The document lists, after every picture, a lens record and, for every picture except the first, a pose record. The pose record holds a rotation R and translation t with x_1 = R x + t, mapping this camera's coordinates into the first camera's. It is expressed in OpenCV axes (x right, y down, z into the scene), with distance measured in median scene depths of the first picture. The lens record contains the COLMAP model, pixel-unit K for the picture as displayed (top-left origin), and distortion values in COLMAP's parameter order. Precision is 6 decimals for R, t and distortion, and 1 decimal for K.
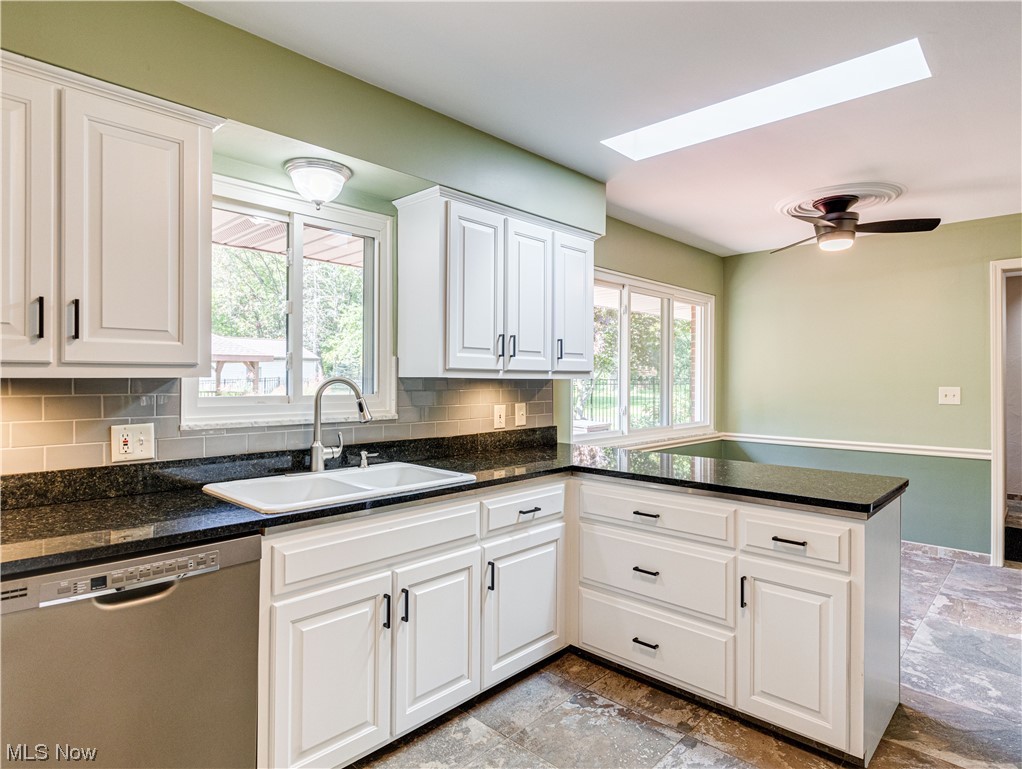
lens RADIAL K [[586.1, 0, 511.0], [0, 586.1, 384.5], [0, 0, 1]] dist [0.003189, 0.000260]
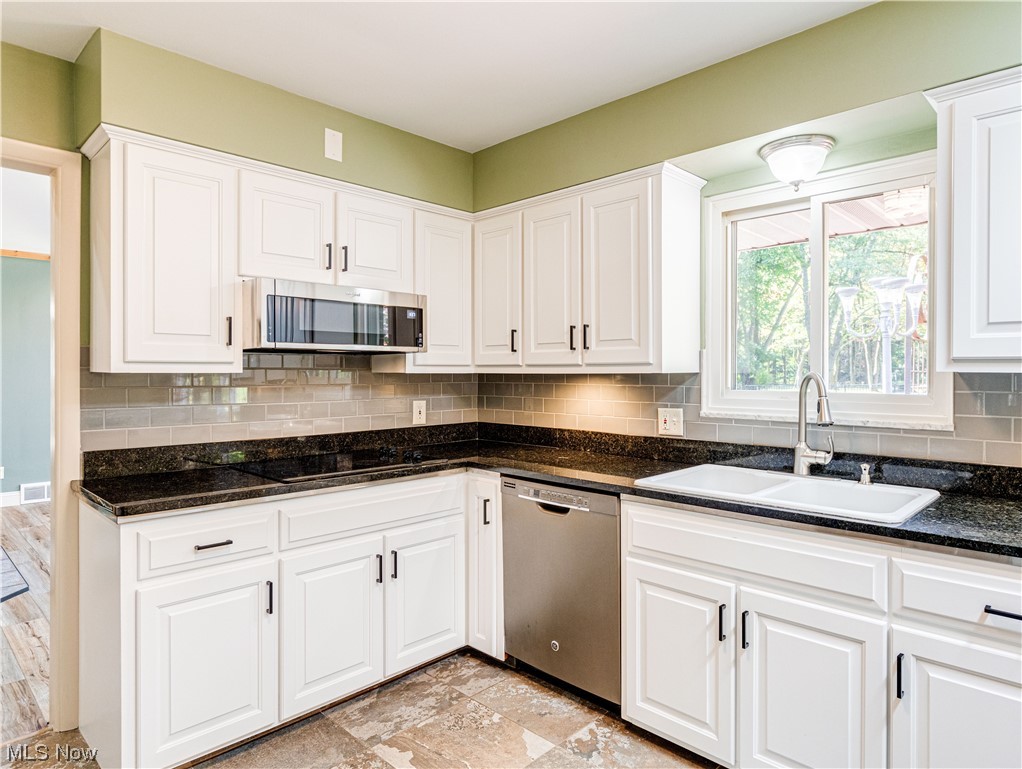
lens RADIAL K [[583.0, 0, 511.0], [0, 583.0, 384.5], [0, 0, 1]] dist [-0.001525, -0.000563]
pose [[0.004097, 0.015651, -0.999869, 0.623864], [-0.011188, 0.999816, 0.015605, -0.002807], [0.999929, 0.011123, 0.004272, 0.578217]]
